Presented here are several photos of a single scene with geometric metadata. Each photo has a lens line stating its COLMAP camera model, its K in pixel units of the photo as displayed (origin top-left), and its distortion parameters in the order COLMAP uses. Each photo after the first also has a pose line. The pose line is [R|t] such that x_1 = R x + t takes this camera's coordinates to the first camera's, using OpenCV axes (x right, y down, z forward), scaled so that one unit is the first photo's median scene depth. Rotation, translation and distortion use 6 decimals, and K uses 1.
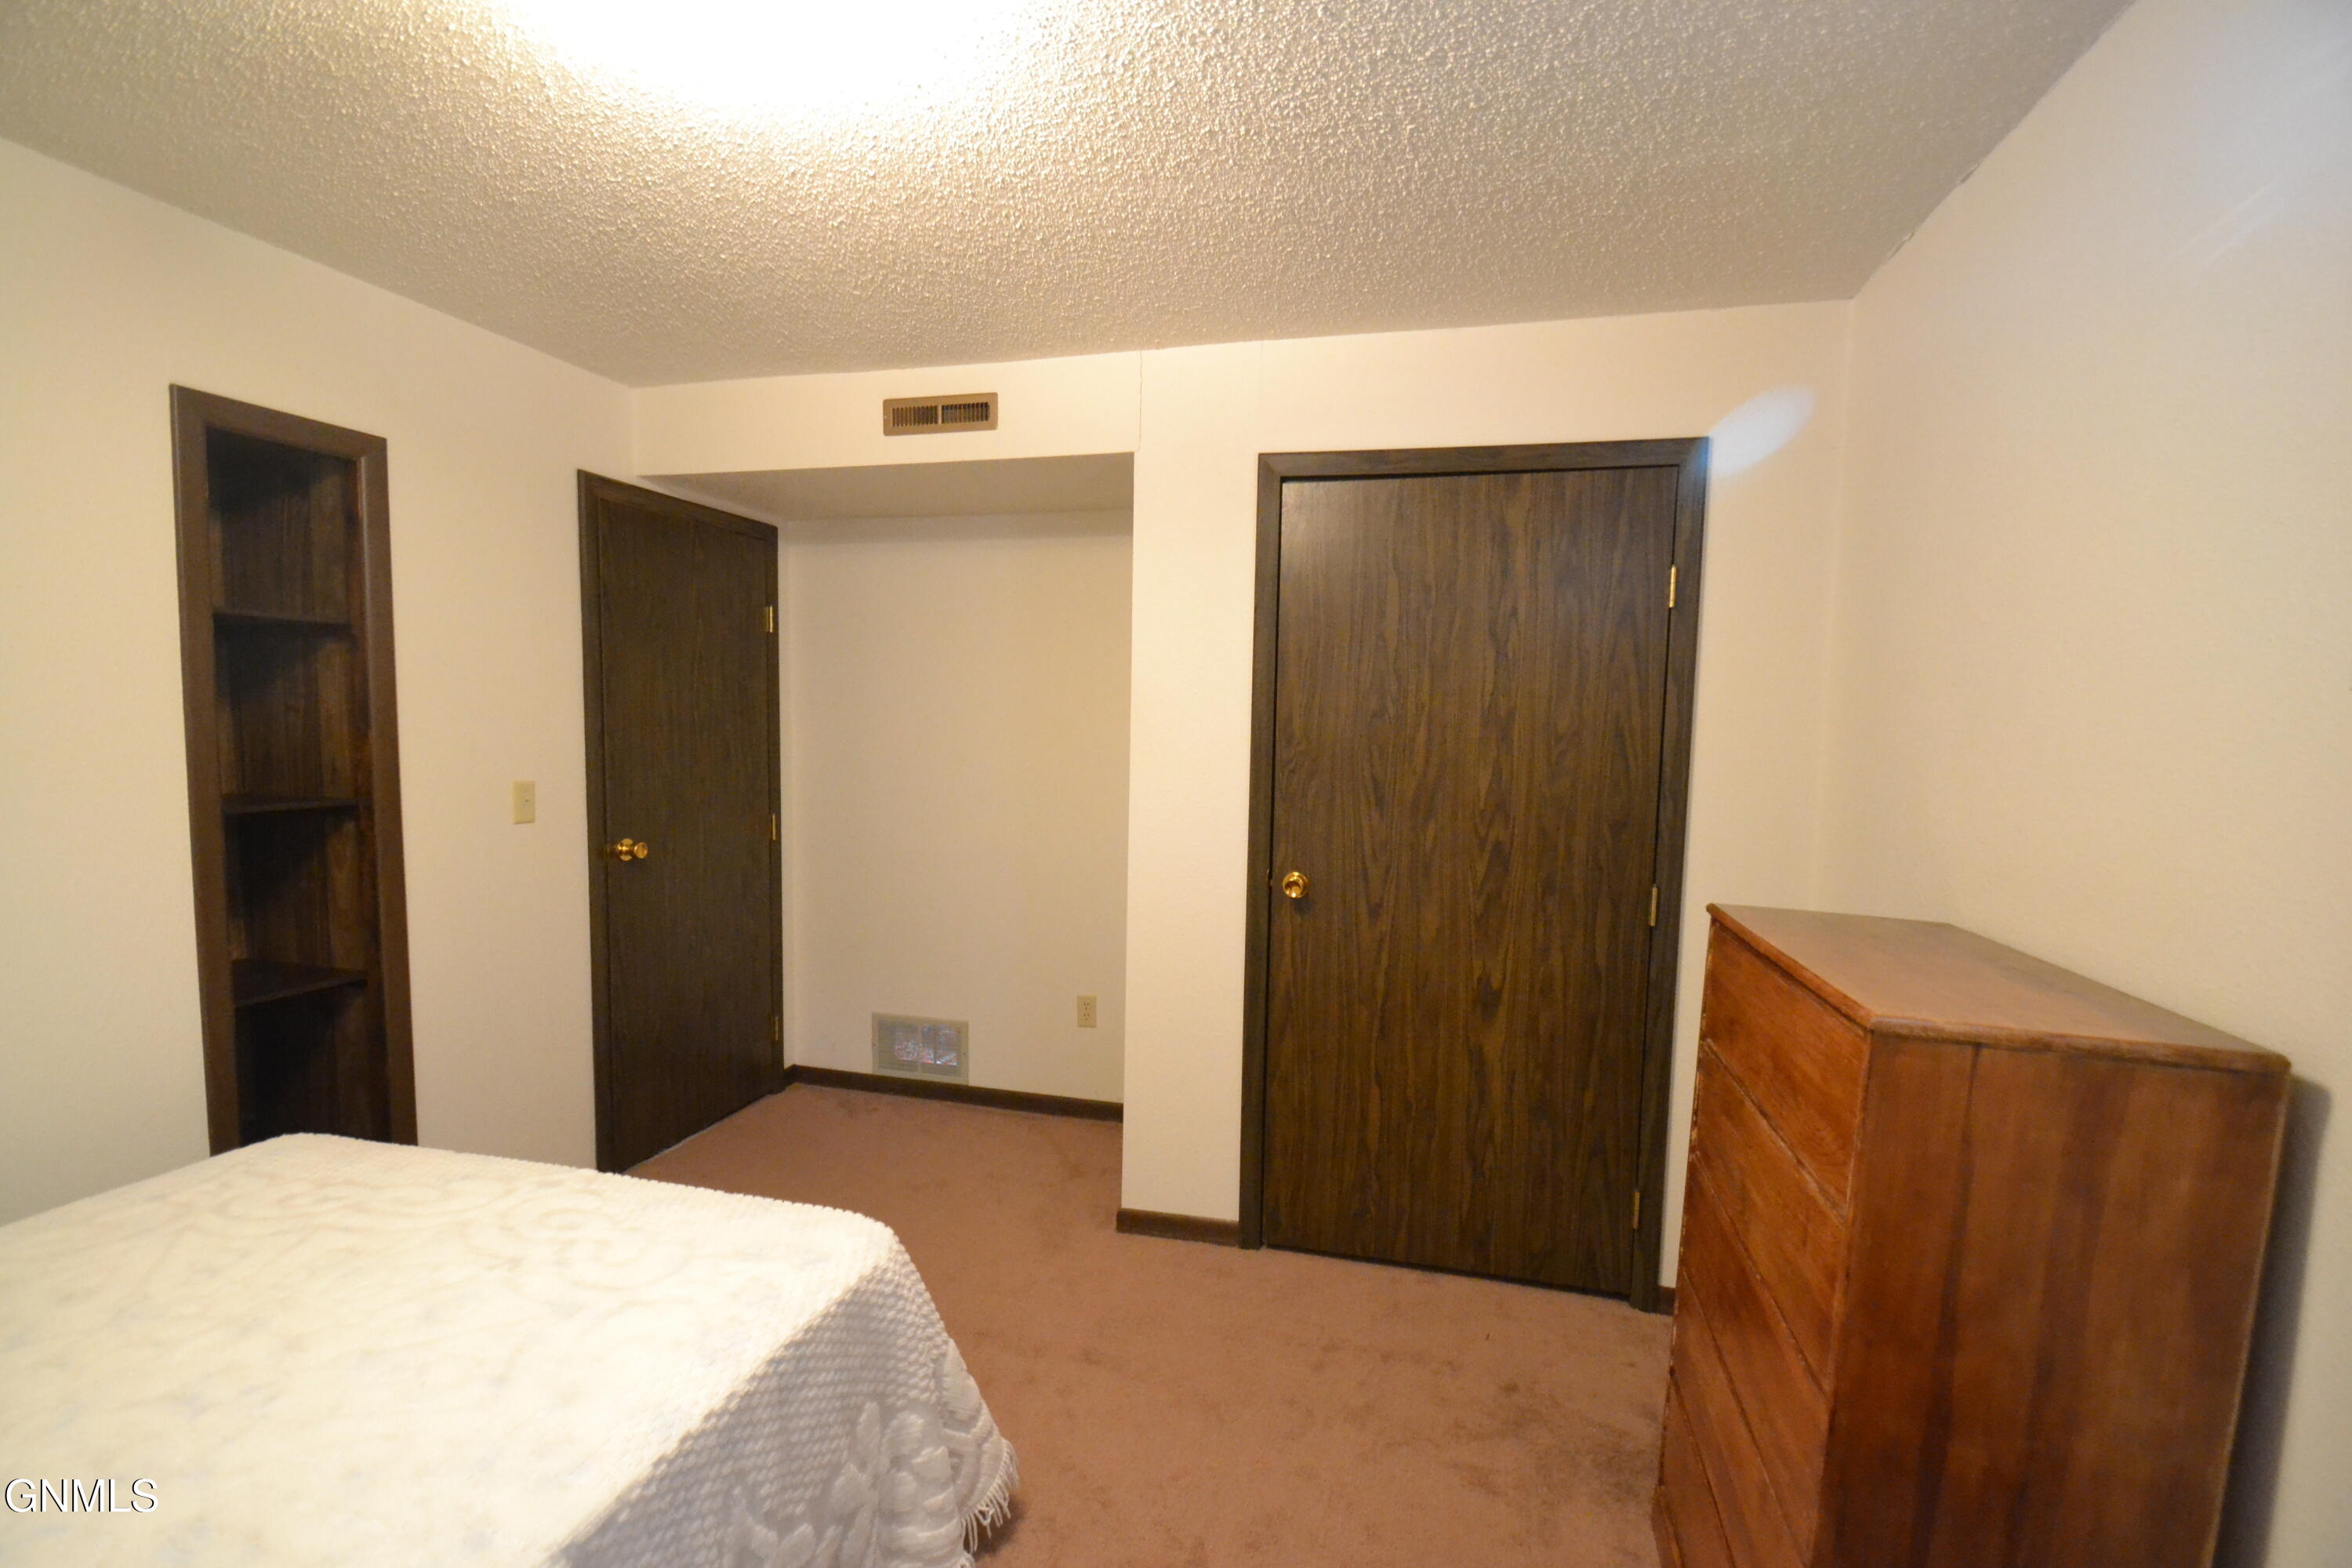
lens RADIAL K [[1047.6, 0, 1172.7], [0, 1047.6, 808.2], [0, 0, 1]] dist [0.002697, -0.011216]
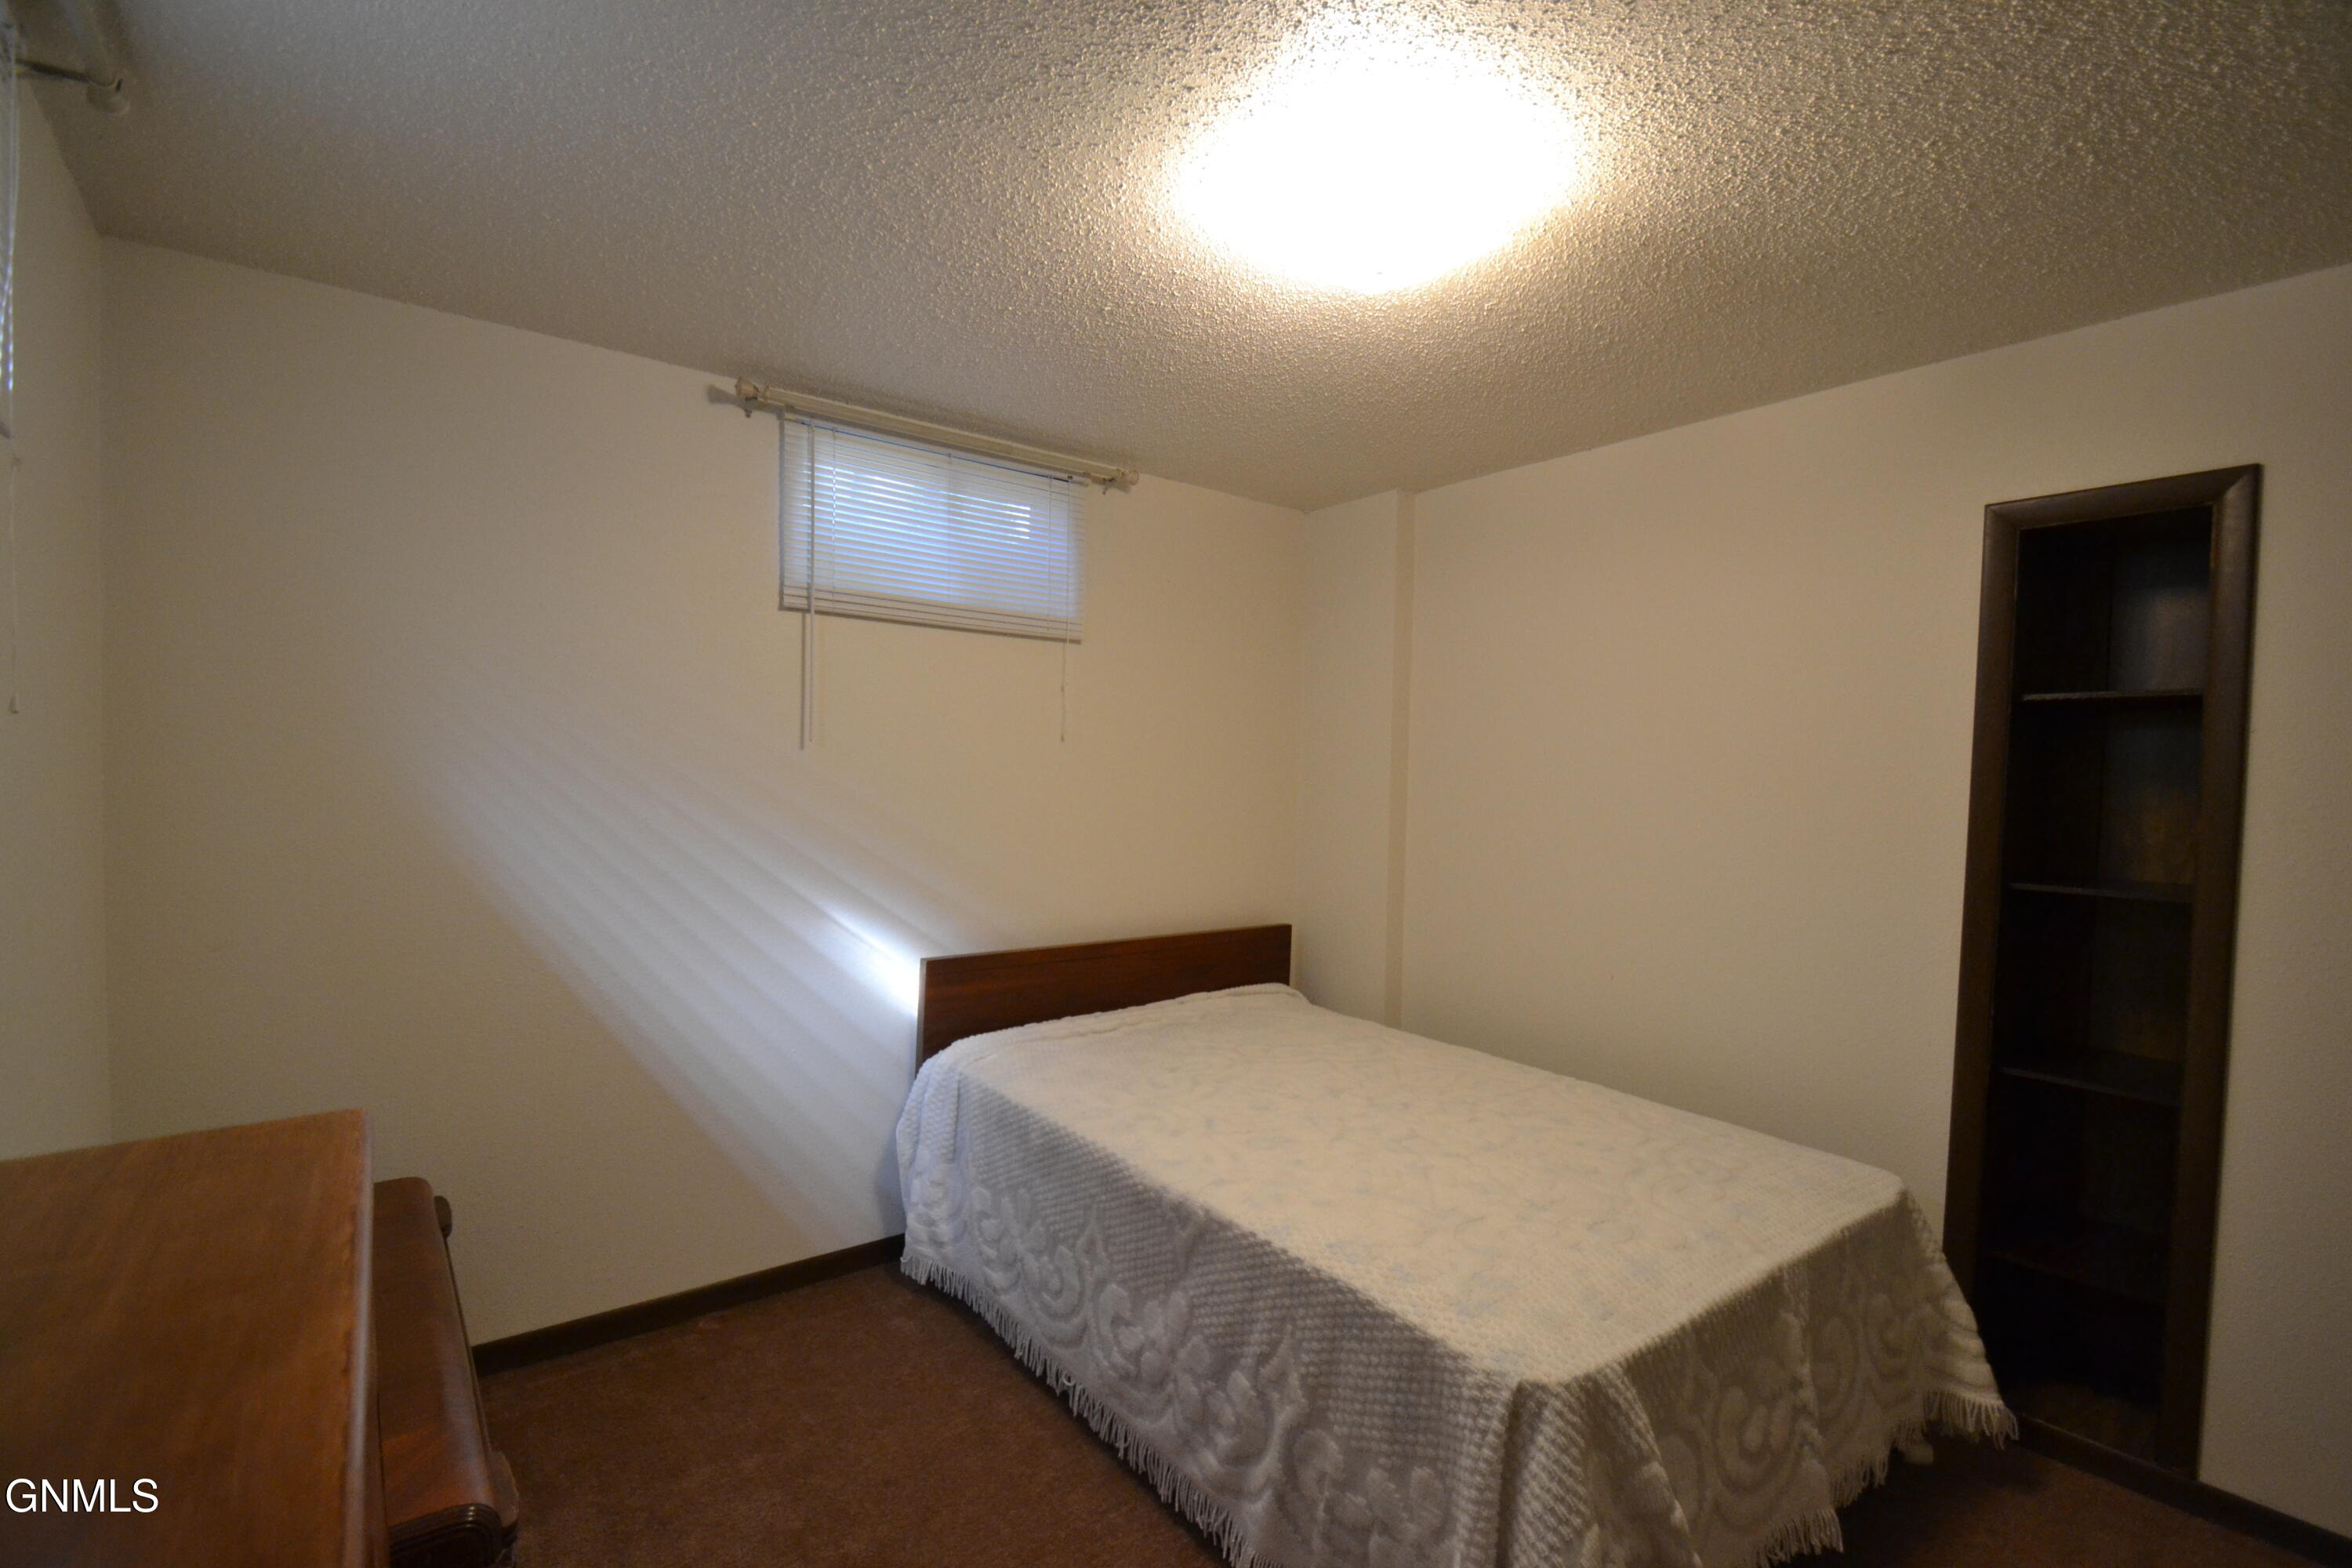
lens RADIAL K [[1047.6, 0, 1164.4], [0, 1047.6, 832.7], [0, 0, 1]] dist [0.002697, -0.011216]
pose [[-0.618066, 0.016736, -0.785948, 0.484977], [-0.091963, 0.991370, 0.093429, -0.074526], [0.780728, 0.130024, -0.611193, 1.015296]]
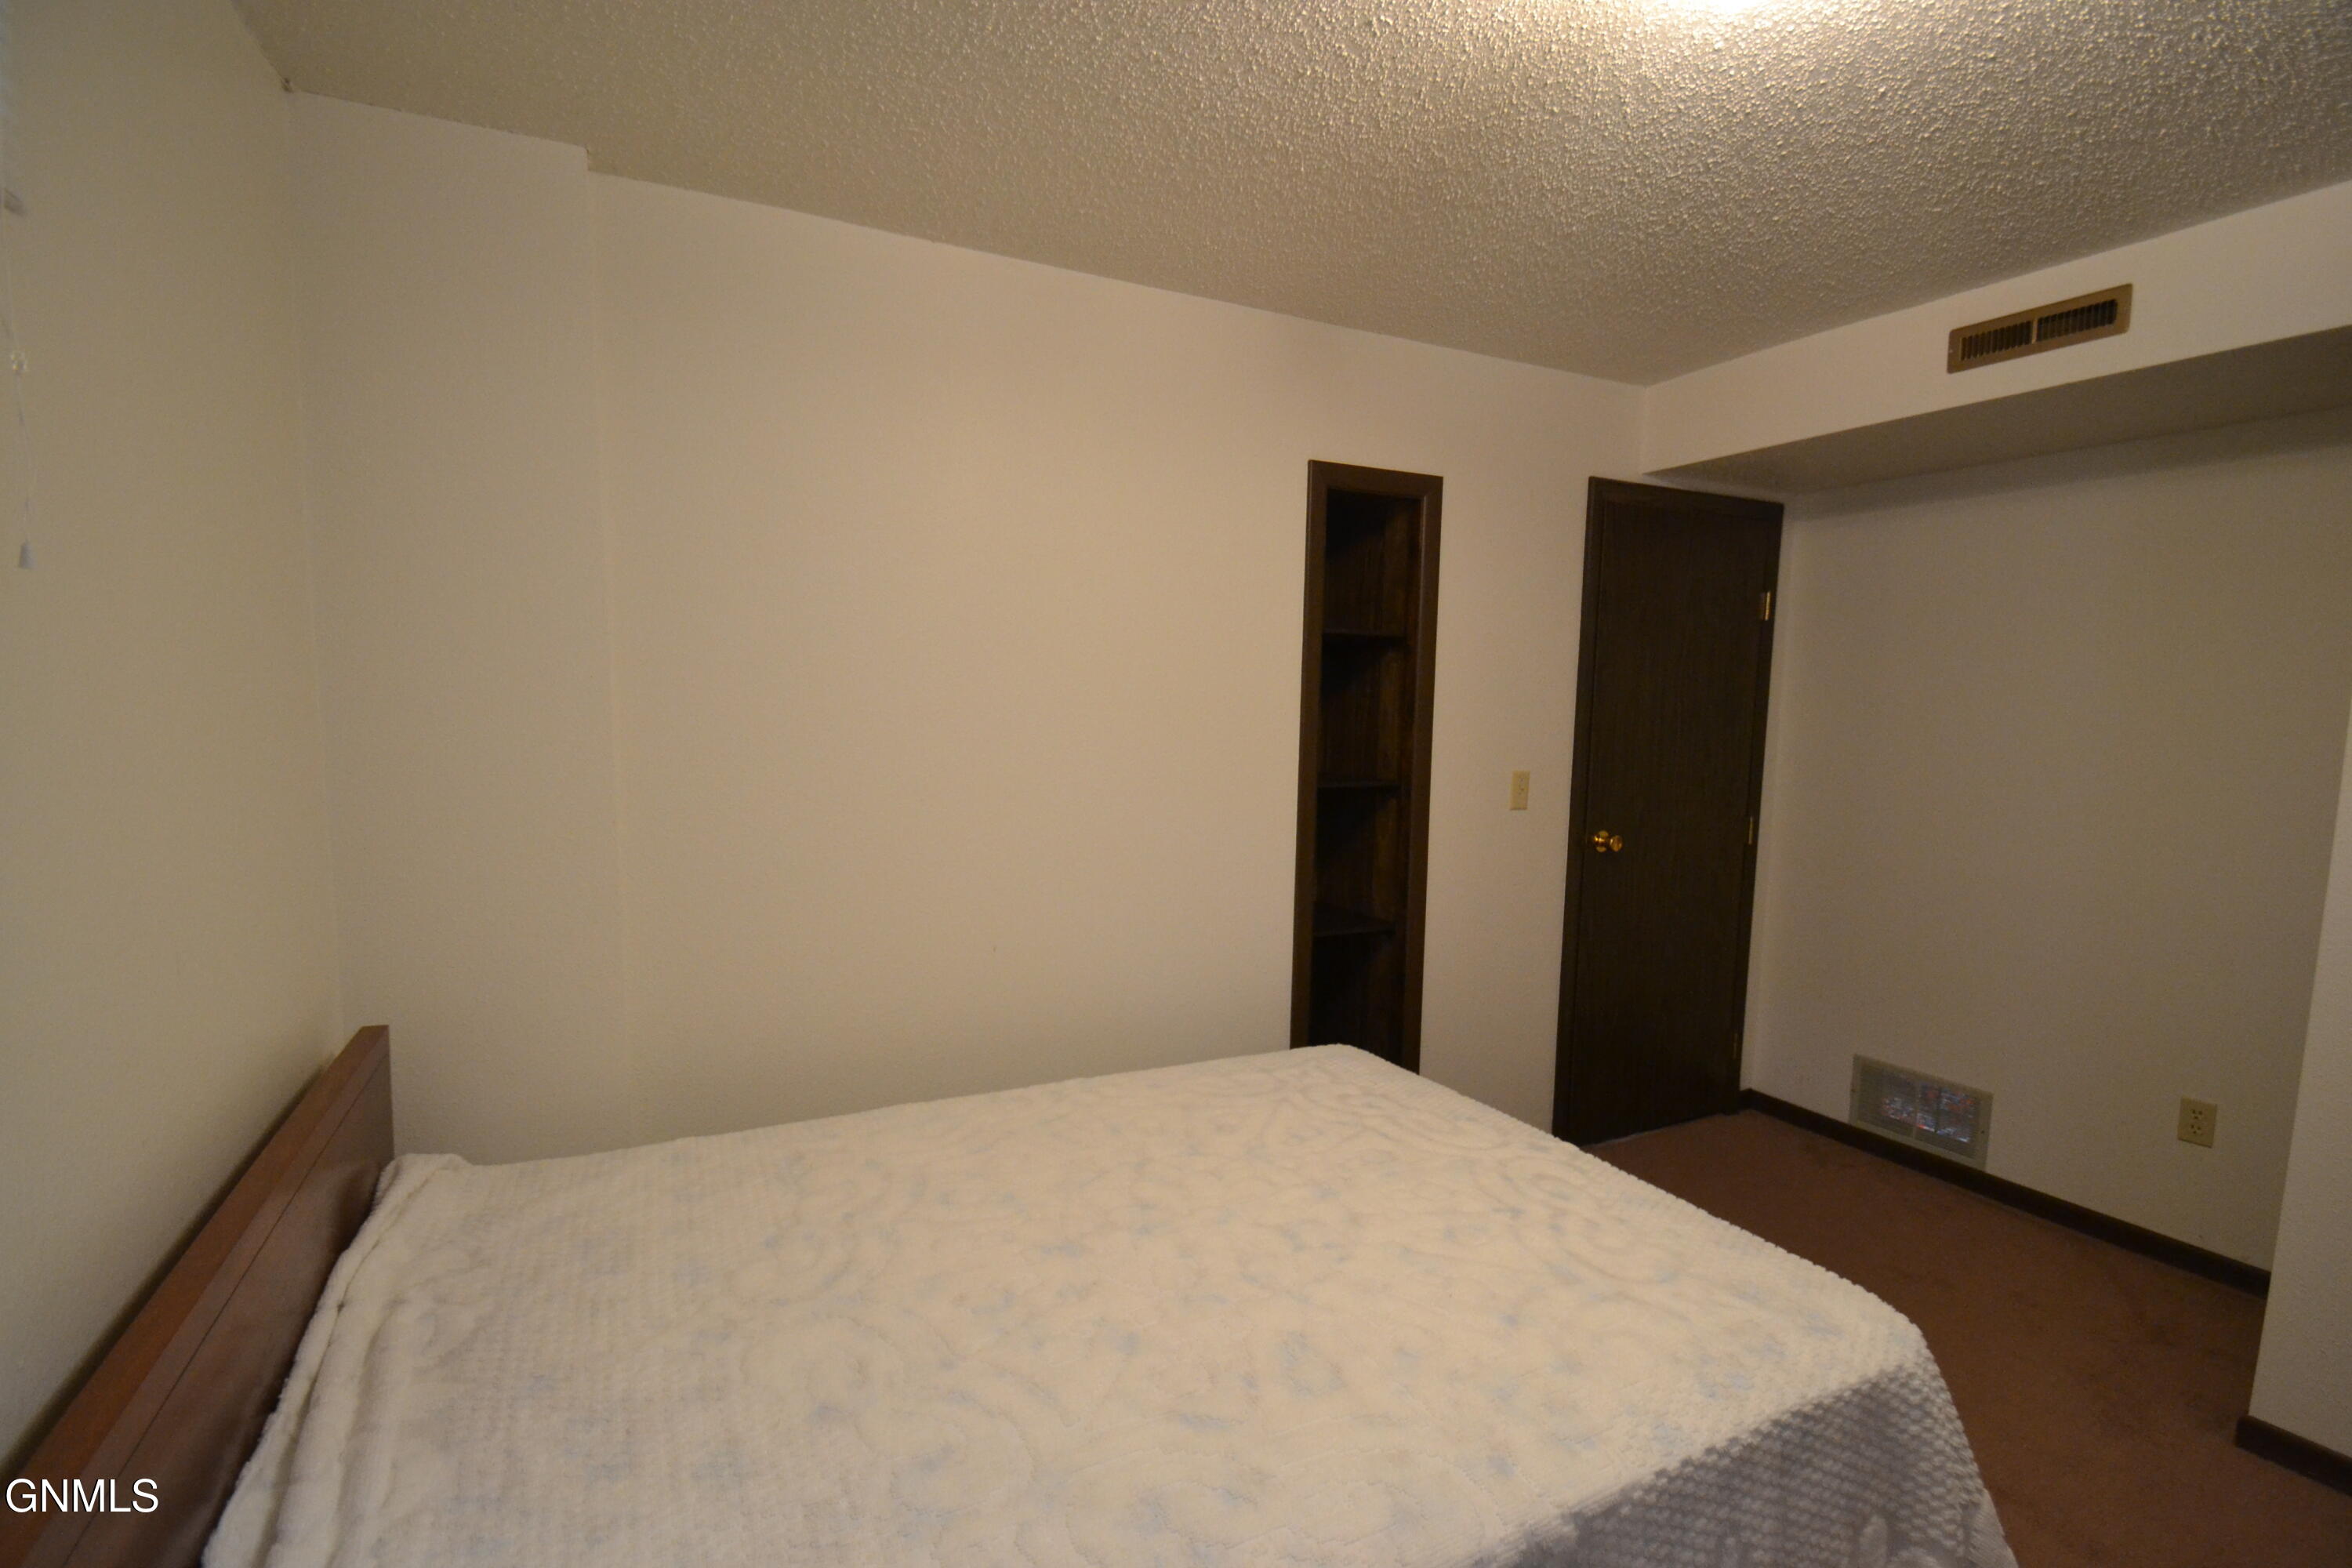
lens RADIAL K [[1047.6, 0, 1166.2], [0, 1047.6, 809.4], [0, 0, 1]] dist [0.002697, -0.011216]
pose [[0.662880, 0.068141, -0.745618, -0.061839], [-0.062589, 0.997408, 0.035507, -0.002366], [0.746105, 0.023130, 0.665427, -0.009634]]
